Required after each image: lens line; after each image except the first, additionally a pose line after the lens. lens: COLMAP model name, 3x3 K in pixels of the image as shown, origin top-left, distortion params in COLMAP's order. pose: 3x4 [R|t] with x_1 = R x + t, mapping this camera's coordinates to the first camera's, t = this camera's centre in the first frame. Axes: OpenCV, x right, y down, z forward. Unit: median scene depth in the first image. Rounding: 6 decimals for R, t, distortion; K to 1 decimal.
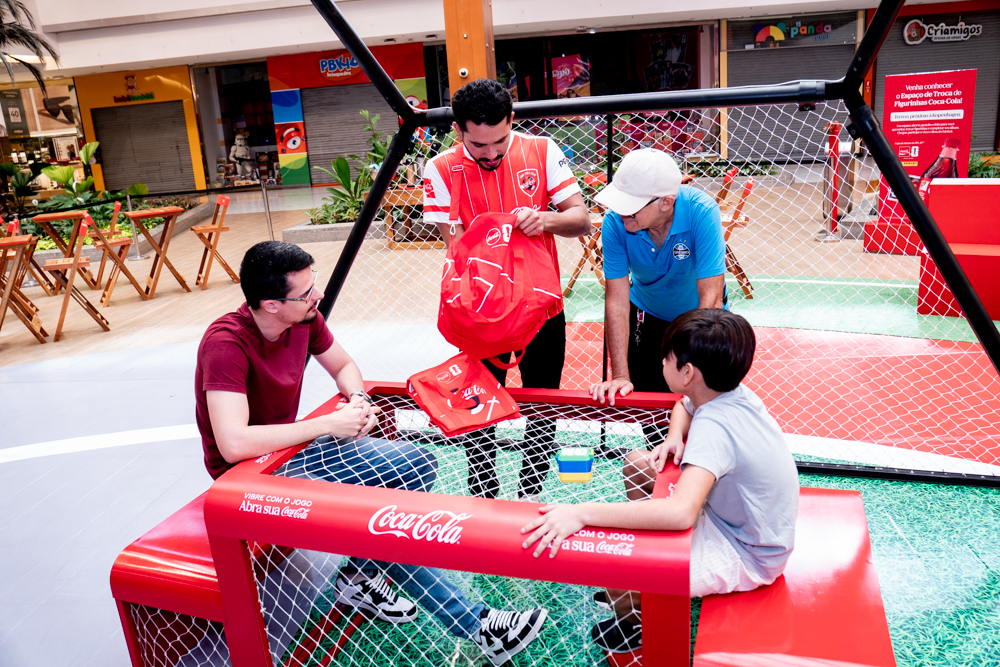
lens RADIAL K [[745.4, 0, 500.0], [0, 745.4, 334.4], [0, 0, 1]] dist [-0.140600, 0.102058]
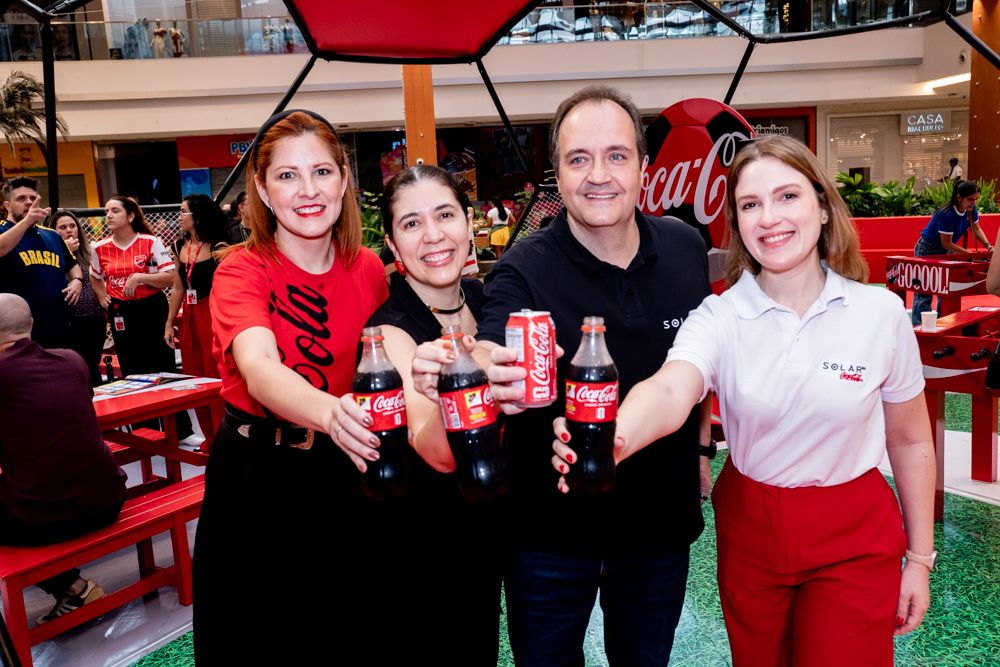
lens RADIAL K [[904.0, 0, 500.0], [0, 904.0, 333.5], [0, 0, 1]] dist [-0.071912, 0.116122]
pose [[0.974546, -0.019150, 0.223367, -0.160929], [0.051380, 0.988905, -0.139384, 0.108777], [-0.218220, 0.147313, 0.964717, -0.328973]]
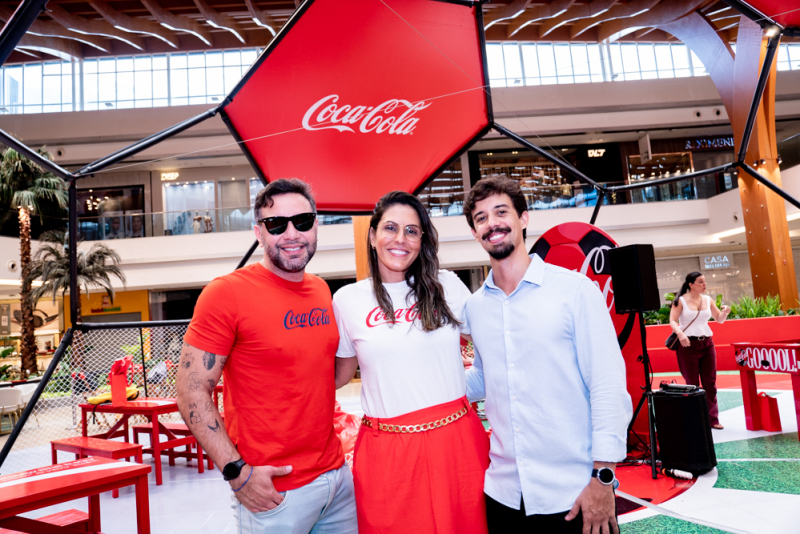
lens RADIAL K [[614.5, 0, 400.0], [0, 614.5, 267.0], [0, 0, 1]] dist [-0.134403, 0.115076]
pose [[0.983795, 0.006873, 0.179167, -0.142237], [0.062723, 0.922935, -0.379812, 0.101965], [-0.167970, 0.384895, 0.907547, -0.273378]]
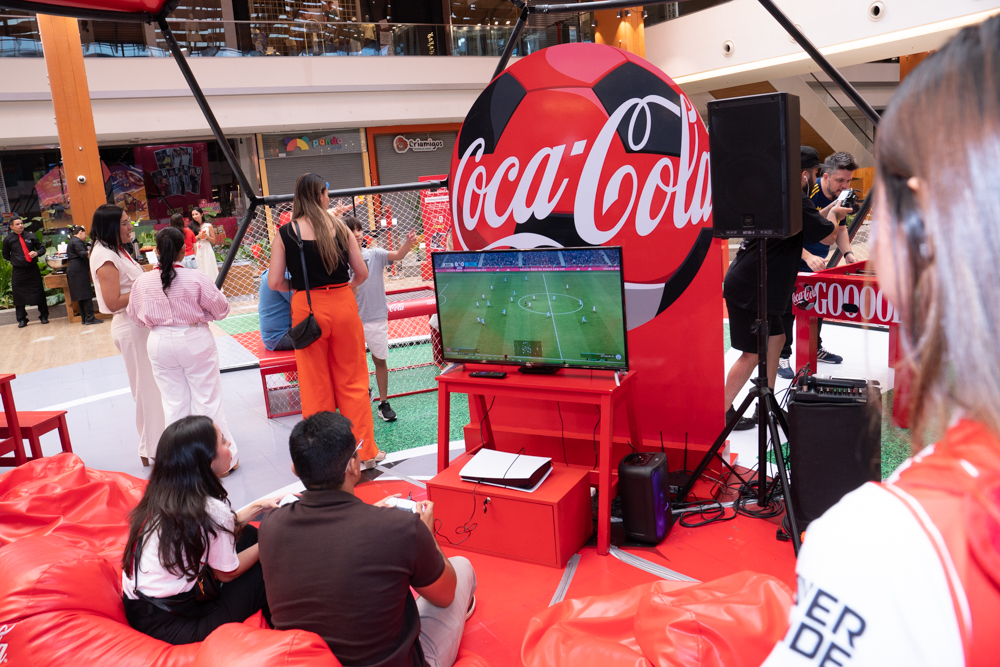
lens RADIAL K [[747.2, 0, 500.8], [0, 747.2, 330.6], [0, 0, 1]] dist [-0.132061, 0.111126]
pose [[0.792042, -0.114140, 0.599701, -0.136306], [0.195520, 0.978047, -0.072079, 0.054333], [-0.578309, 0.174343, 0.796971, -0.152918]]
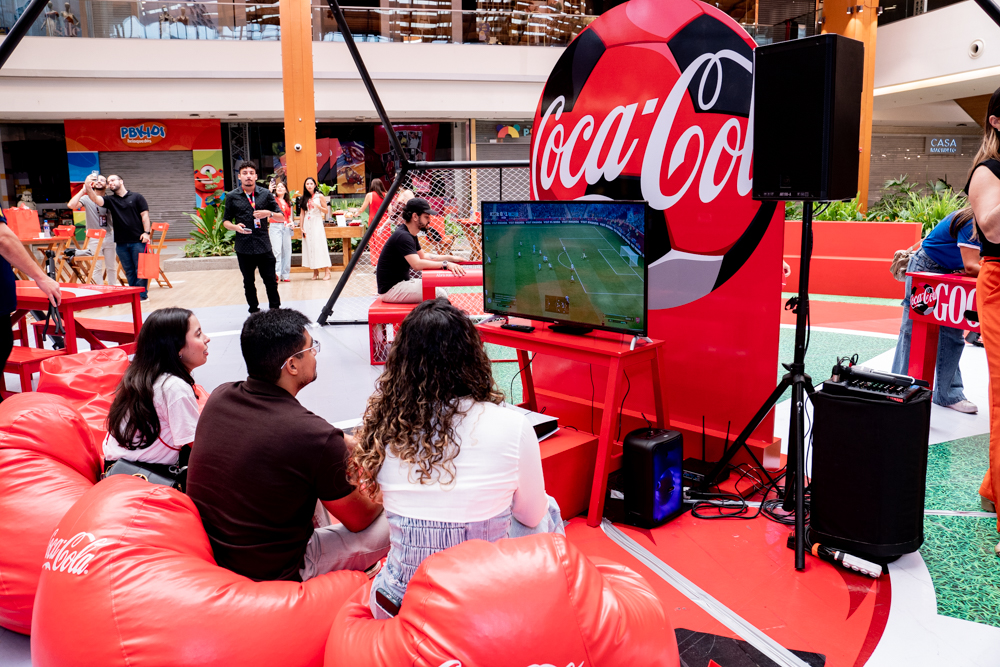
lens RADIAL K [[746.7, 0, 500.9], [0, 746.7, 331.9], [0, 0, 1]] dist [-0.136271, 0.100262]
pose [[0.934235, -0.008900, 0.356548, -0.103002], [0.049405, 0.993280, -0.104658, 0.068442], [-0.353221, 0.115391, 0.928396, -0.166408]]
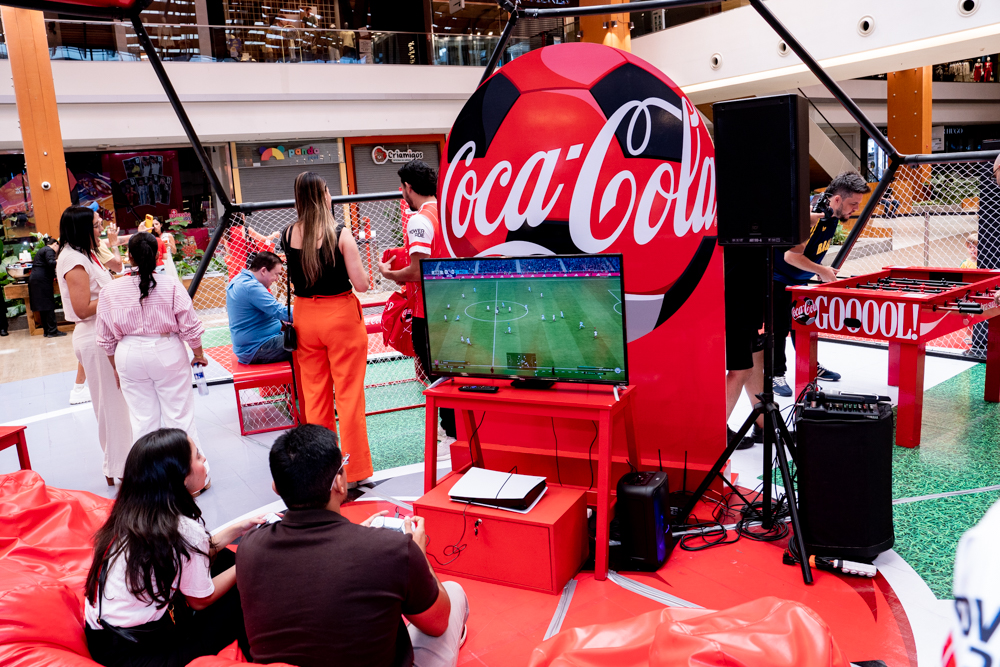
lens RADIAL K [[768.1, 0, 500.0], [0, 768.1, 333.5], [0, 0, 1]] dist [-0.134403, 0.115076]
pose [[0.776409, -0.095909, 0.622889, -0.136019], [0.190343, 0.977883, -0.086685, 0.054821], [-0.600799, 0.185866, 0.777493, -0.147745]]
